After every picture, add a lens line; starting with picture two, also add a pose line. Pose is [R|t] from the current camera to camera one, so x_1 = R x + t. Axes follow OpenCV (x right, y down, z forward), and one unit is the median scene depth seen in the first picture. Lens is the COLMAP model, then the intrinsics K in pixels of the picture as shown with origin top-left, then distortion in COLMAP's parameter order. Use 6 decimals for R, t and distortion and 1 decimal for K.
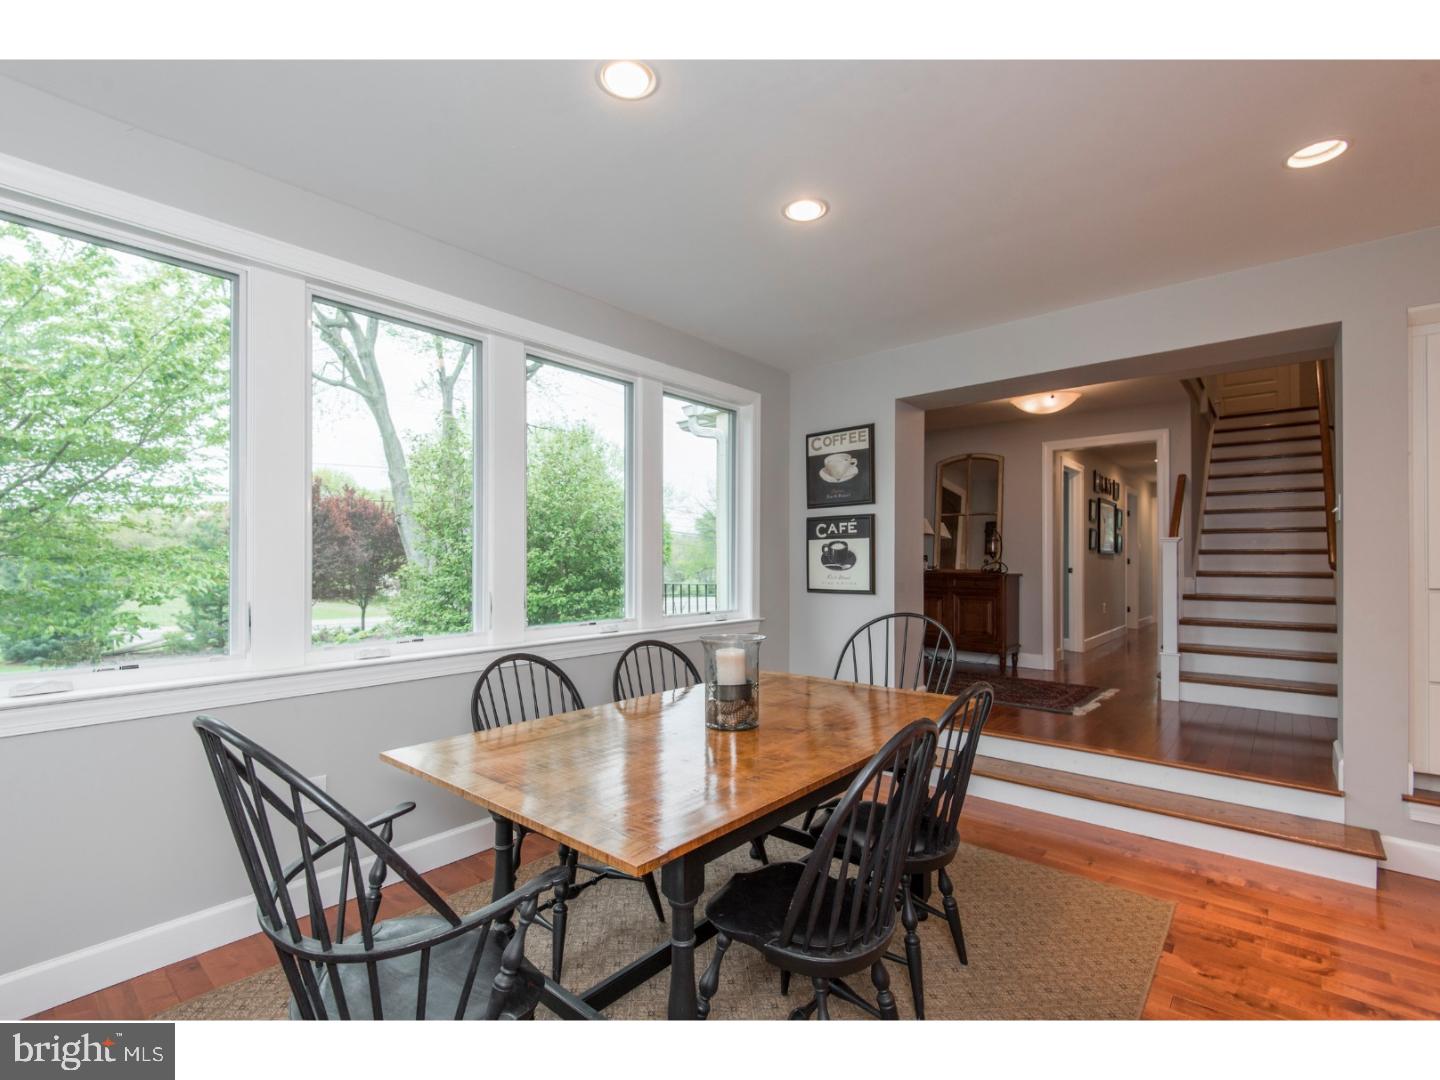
lens RADIAL K [[671.3, 0, 713.1], [0, 671.3, 551.2], [0, 0, 1]] dist [0.001295, -0.000810]
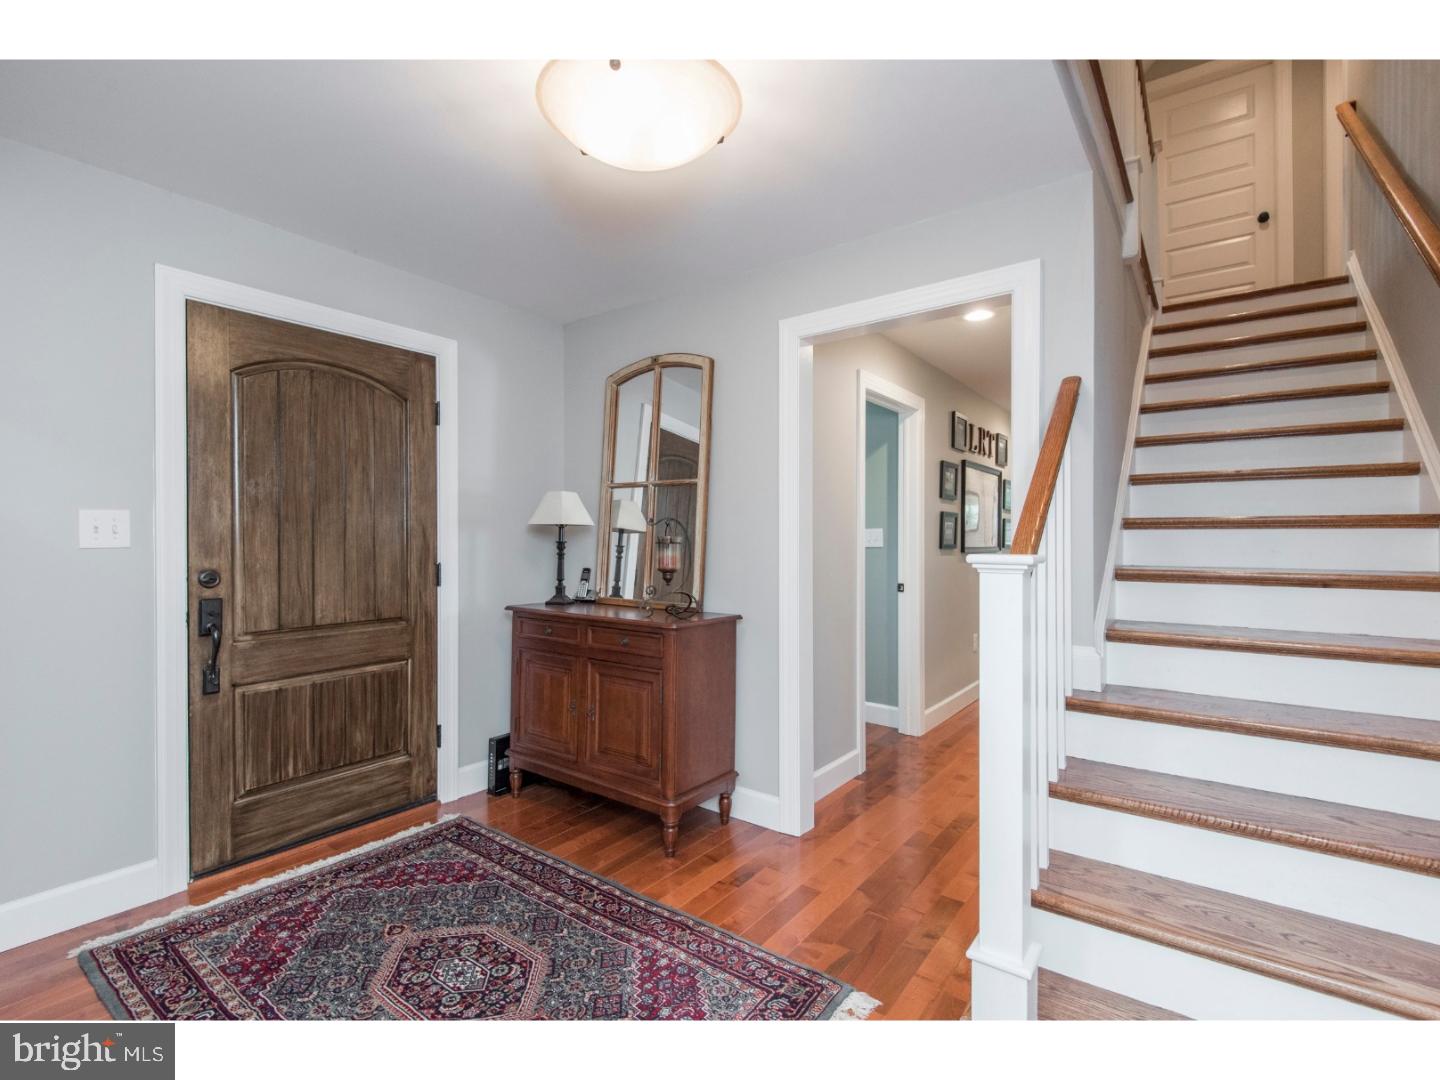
lens RADIAL K [[671.3, 0, 718.7], [0, 671.3, 544.9], [0, 0, 1]] dist [0.001295, -0.000810]
pose [[0.997510, -0.000908, 0.070517, 0.374661], [-0.000613, 0.999768, 0.021548, -0.020926], [-0.070521, -0.021537, 0.997278, 0.502325]]
